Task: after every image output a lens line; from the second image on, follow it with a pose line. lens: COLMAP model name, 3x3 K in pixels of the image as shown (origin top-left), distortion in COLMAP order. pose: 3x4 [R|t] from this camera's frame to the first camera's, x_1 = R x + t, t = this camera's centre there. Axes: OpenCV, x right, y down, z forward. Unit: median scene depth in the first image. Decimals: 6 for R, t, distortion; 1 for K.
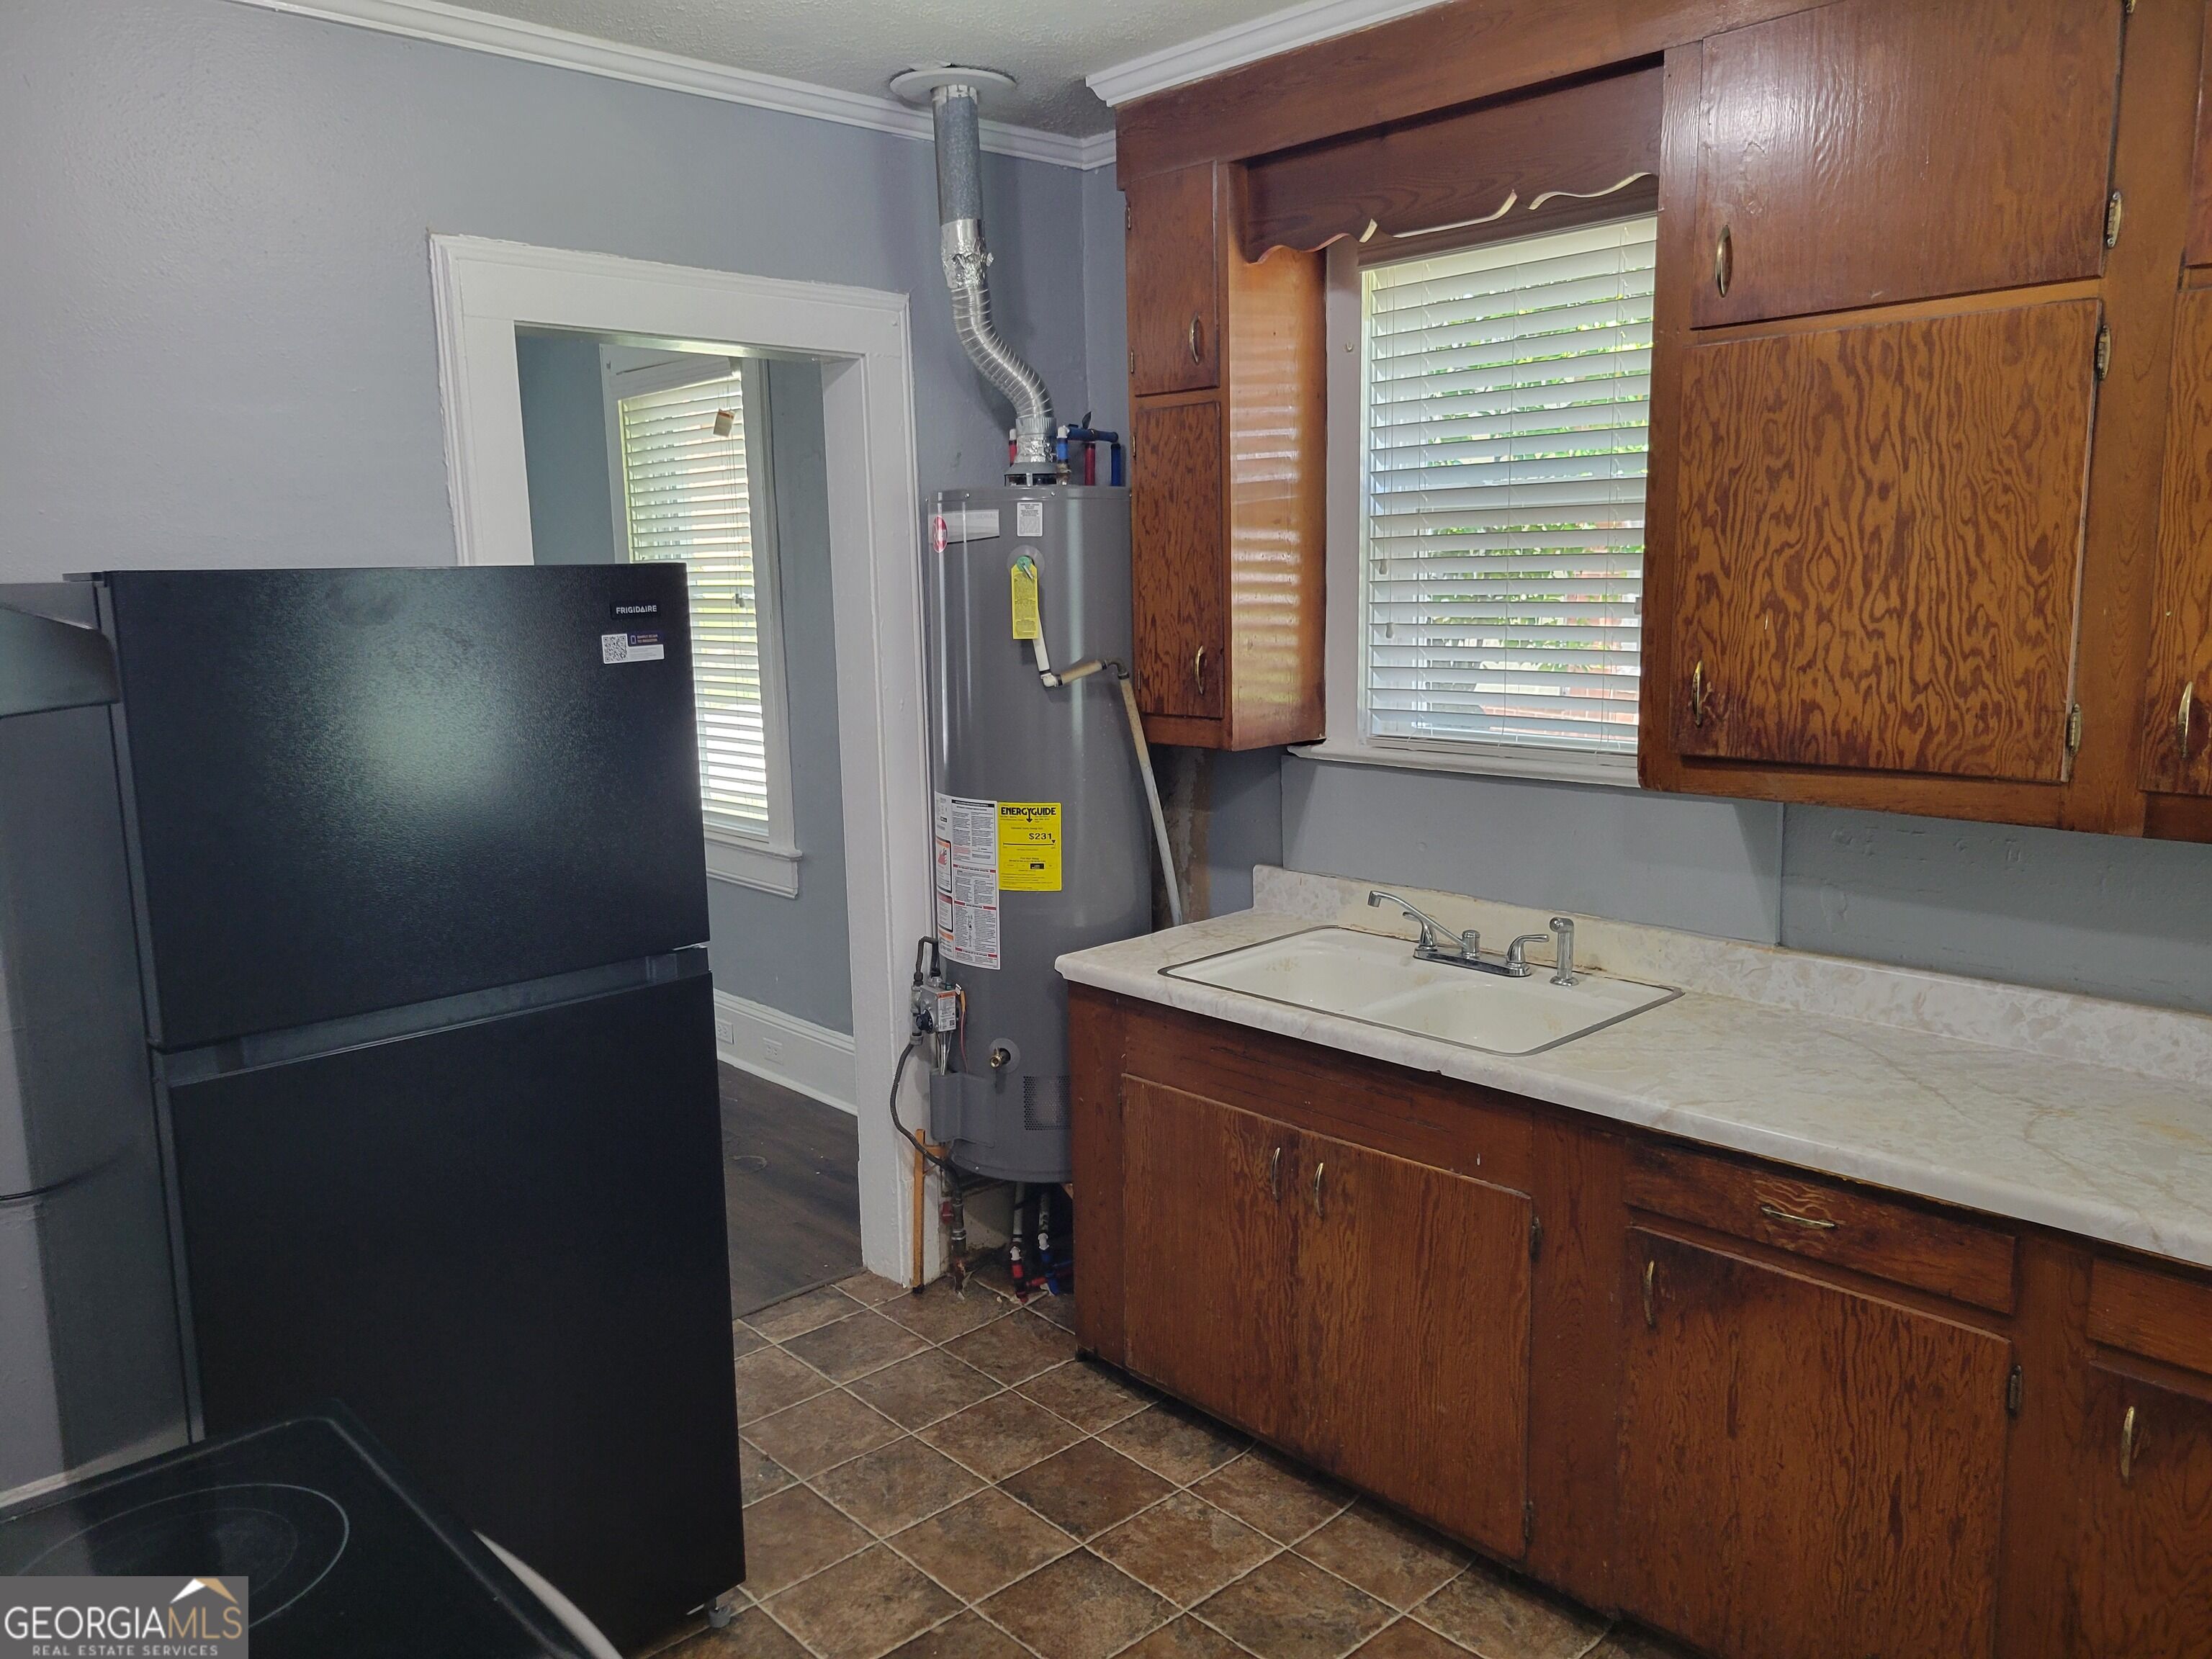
lens RADIAL K [[1661.6, 0, 1091.5], [0, 1661.6, 824.7], [0, 0, 1]] dist [0.039883, -0.004474]
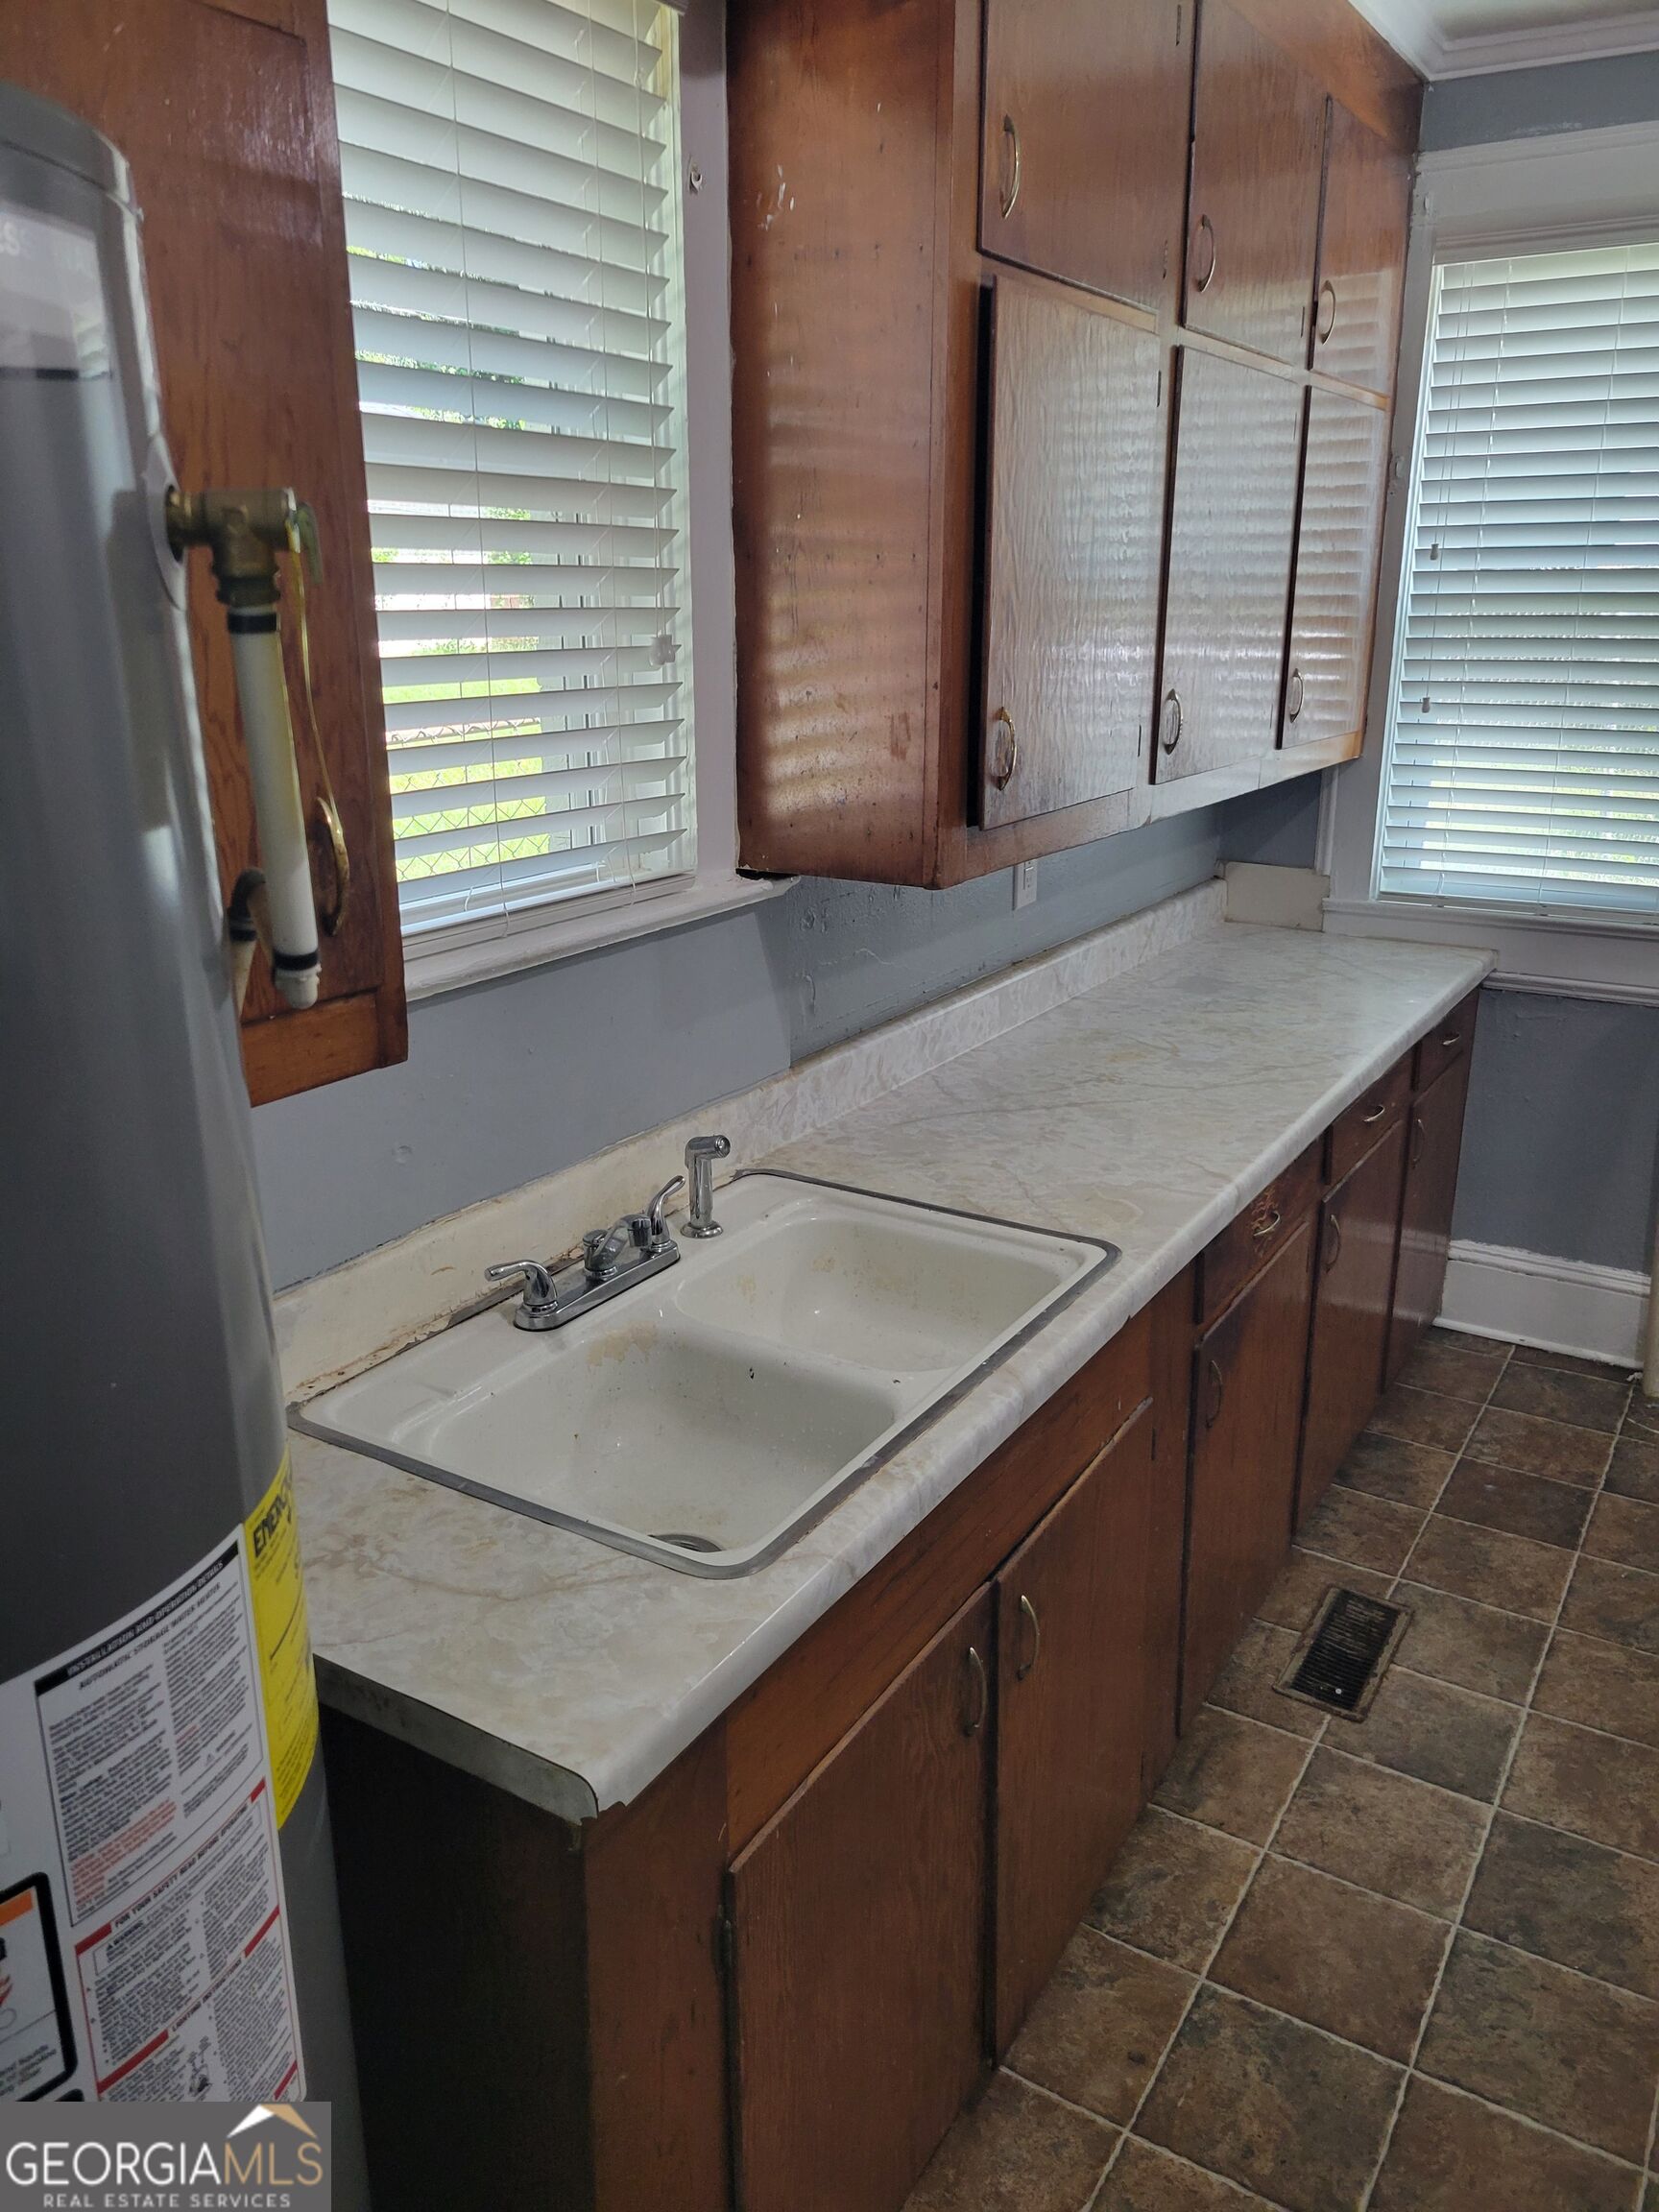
lens RADIAL K [[1661.6, 0, 818.6], [0, 1661.6, 1106.4], [0, 0, 1]] dist [0.039883, -0.004474]
pose [[-0.268936, -0.261724, 0.926916, -0.359888], [0.165252, 0.935563, 0.312112, -0.164775], [-0.948876, 0.237113, -0.208356, 1.184243]]
